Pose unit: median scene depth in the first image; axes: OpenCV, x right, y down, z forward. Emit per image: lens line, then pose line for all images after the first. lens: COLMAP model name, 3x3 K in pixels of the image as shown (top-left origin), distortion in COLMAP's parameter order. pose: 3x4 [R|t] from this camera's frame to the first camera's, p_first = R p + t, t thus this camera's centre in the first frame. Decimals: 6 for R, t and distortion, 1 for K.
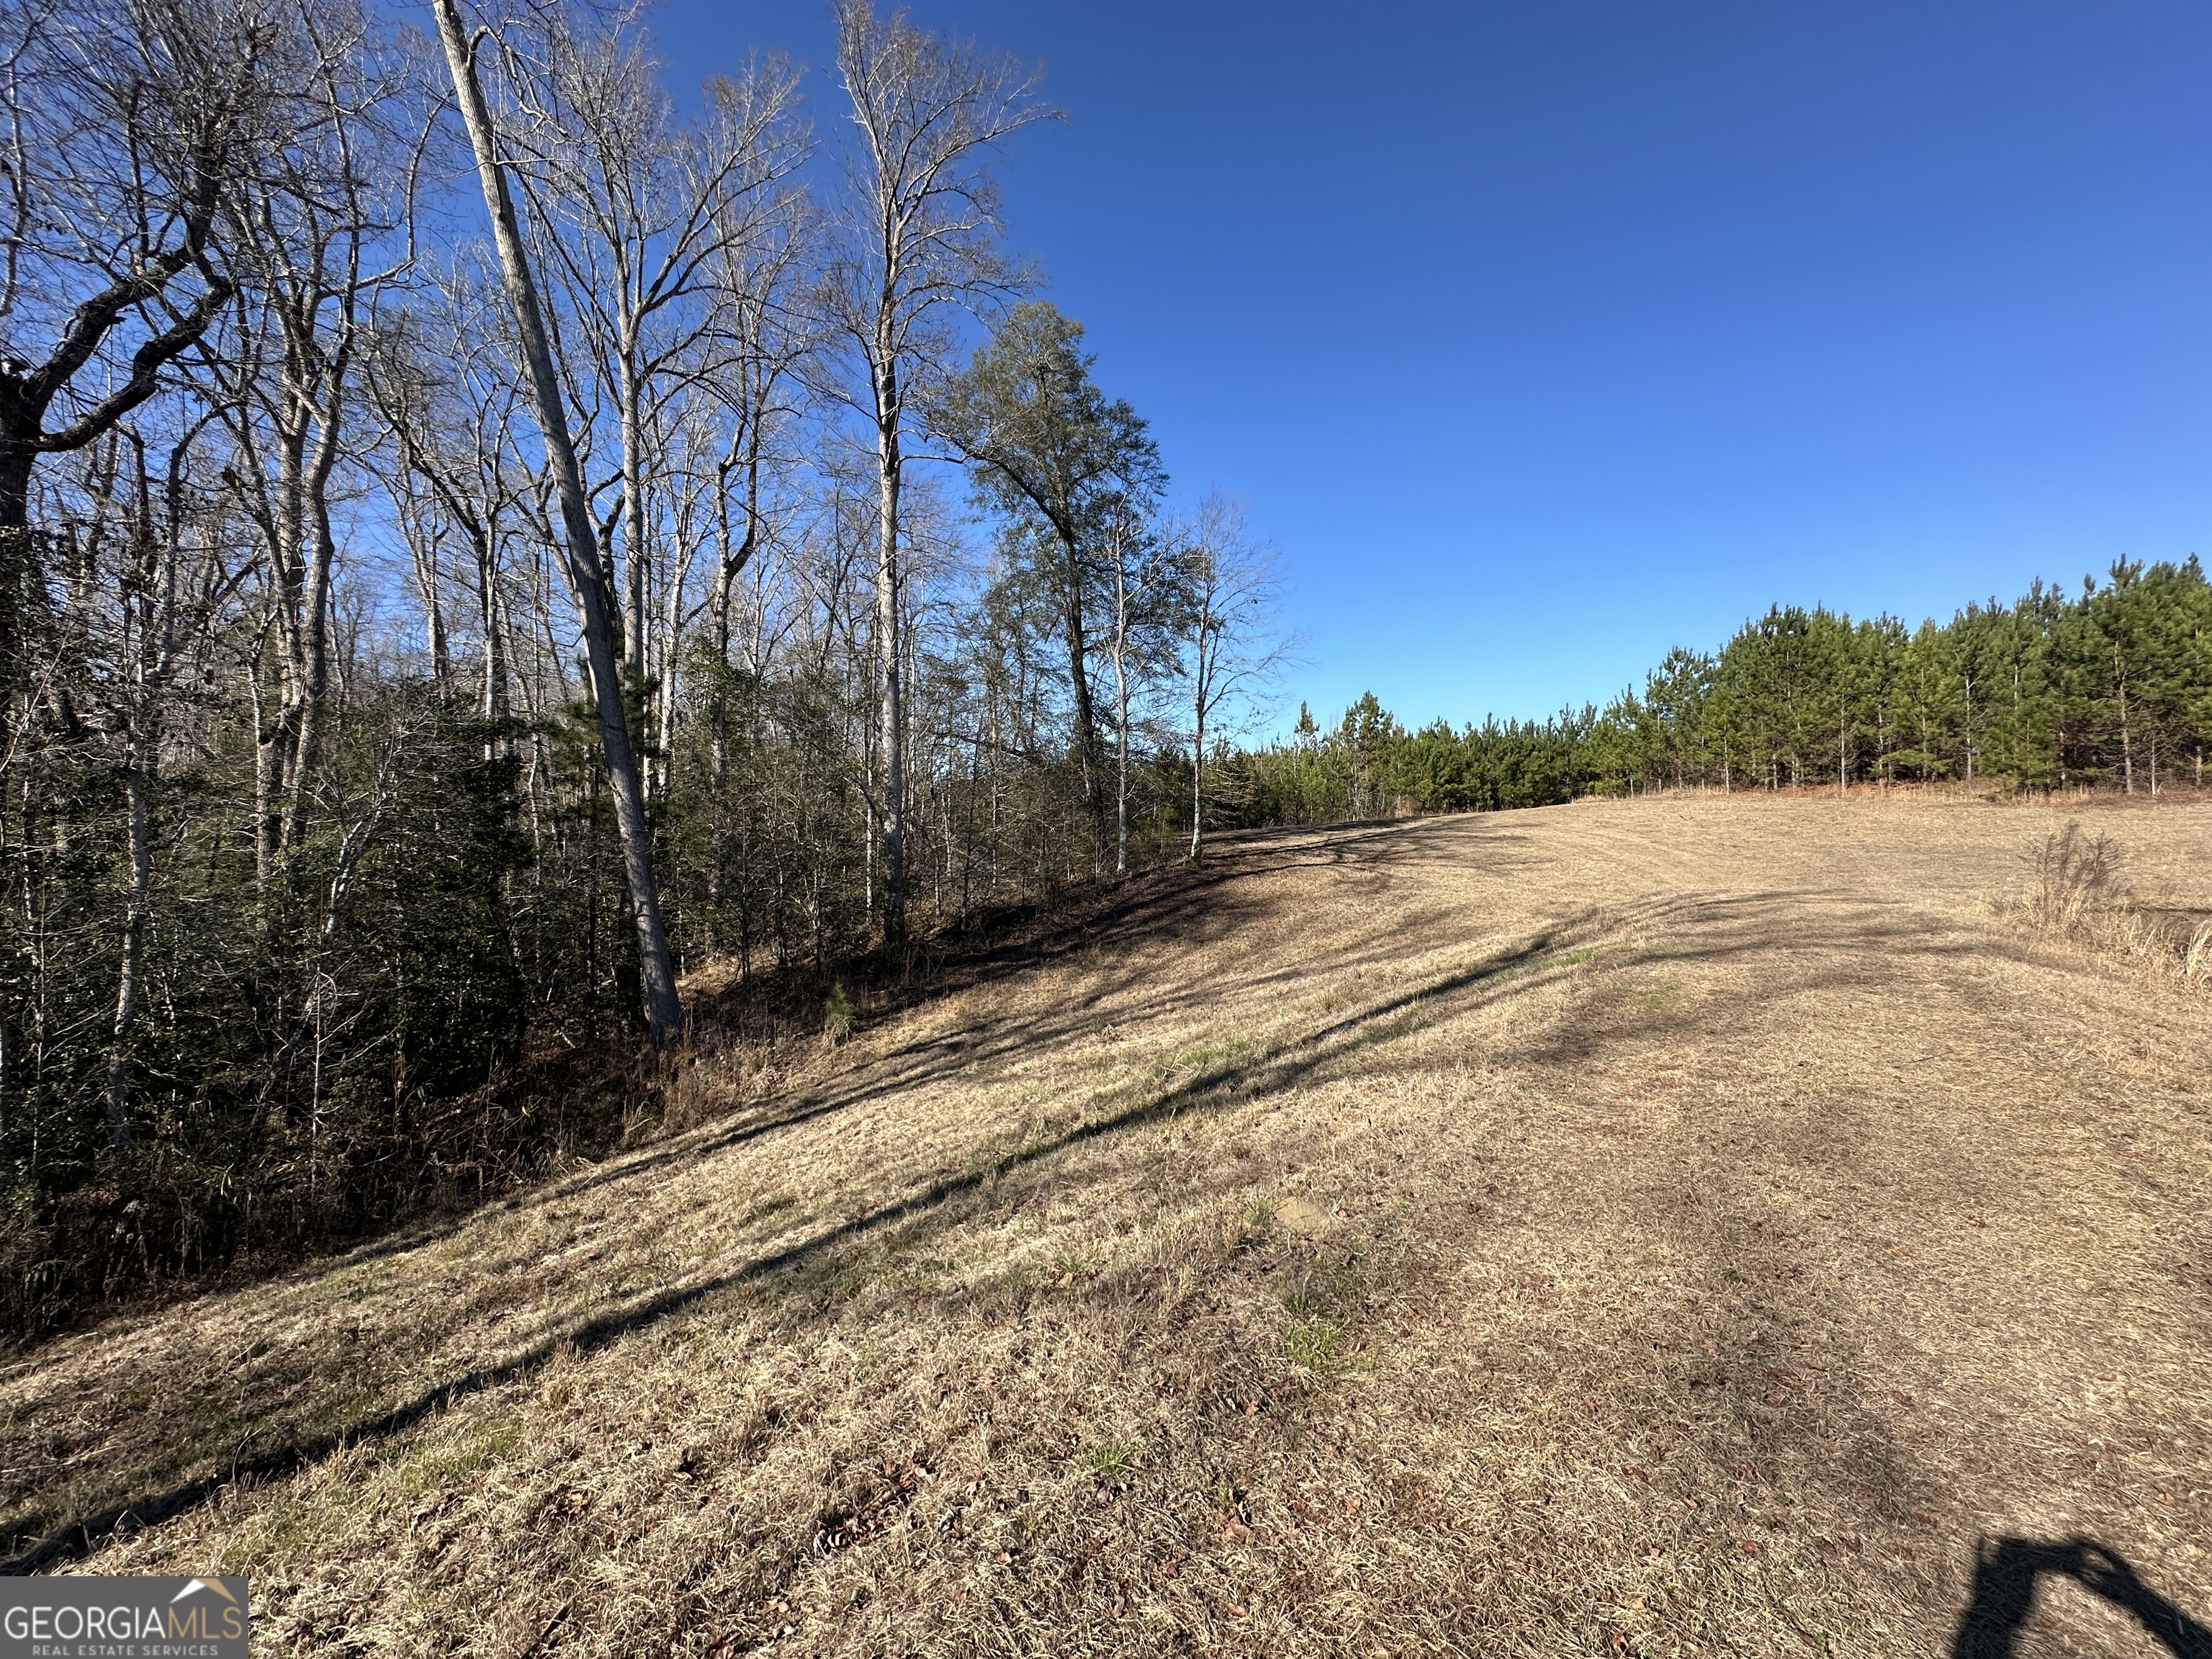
lens RADIAL K [[871.8, 0, 1106.0], [0, 871.8, 829.5], [0, 0, 1]] dist [0.000105, -0.000458]
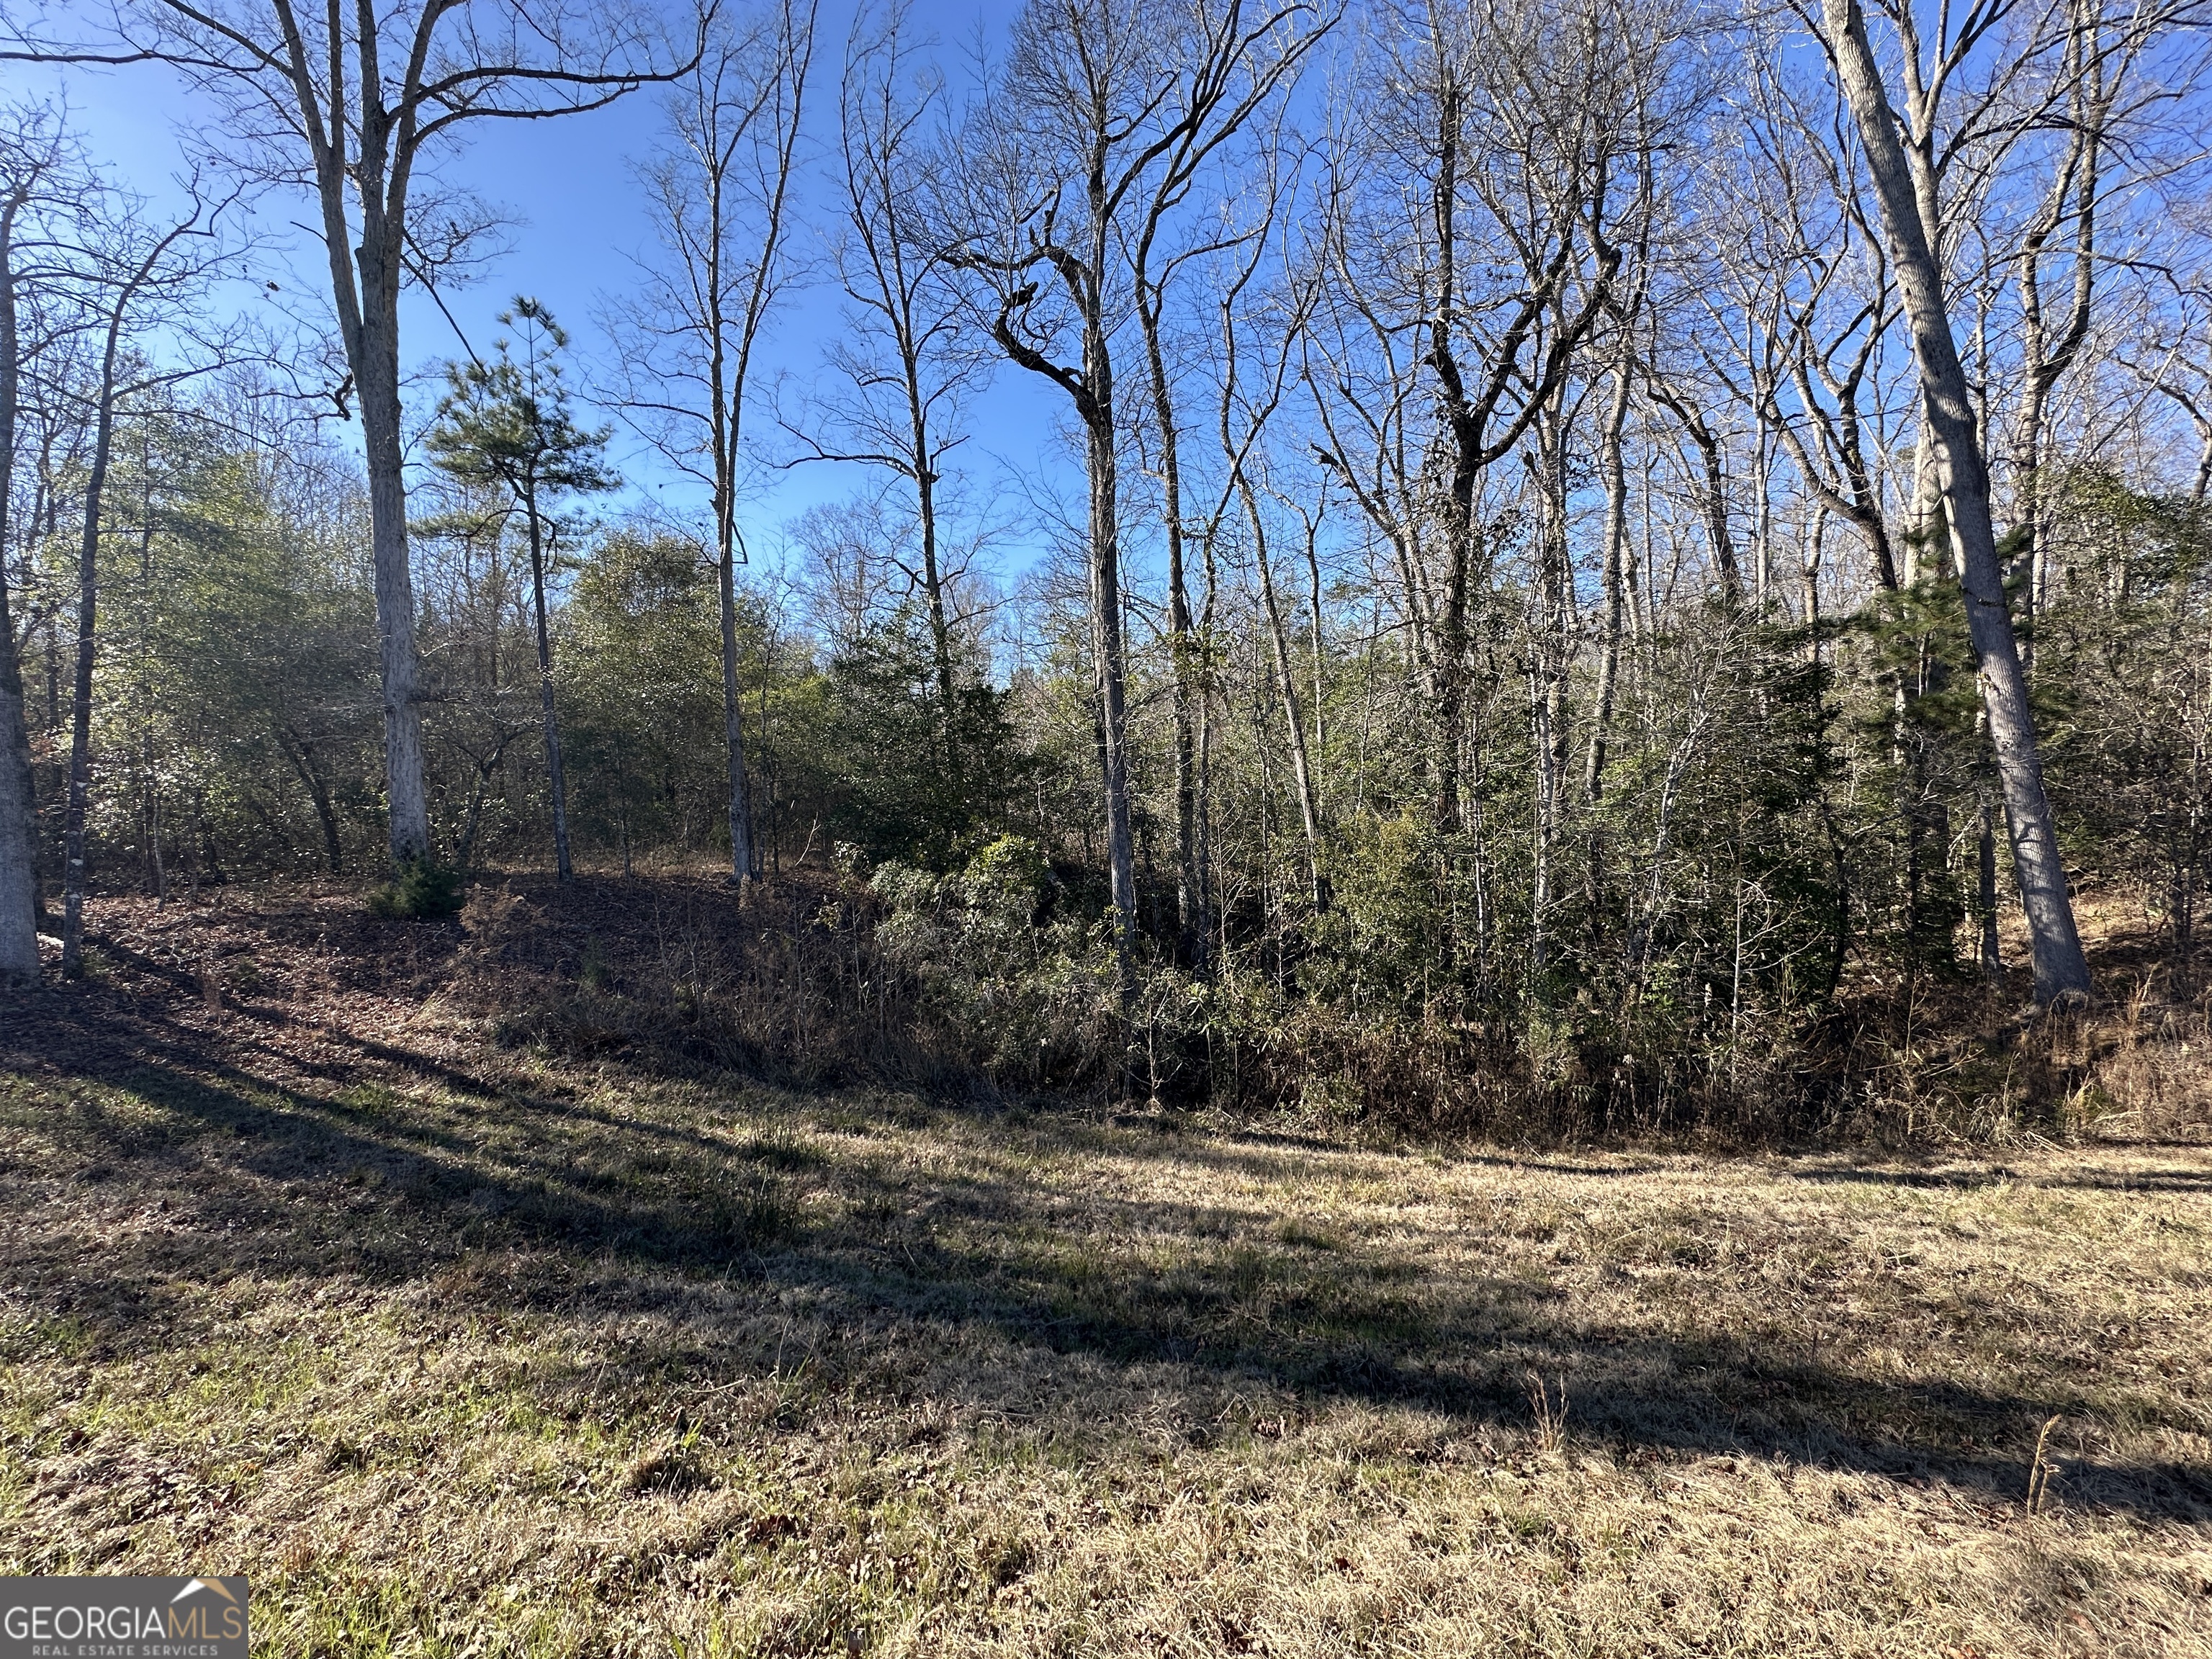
lens RADIAL K [[871.8, 0, 1106.0], [0, 871.8, 829.5], [0, 0, 1]] dist [0.000105, -0.000458]
pose [[0.457298, 0.024773, -0.888968, -0.218339], [0.044679, 0.997710, 0.050787, 0.012028], [0.888190, -0.062943, 0.455144, -0.089393]]
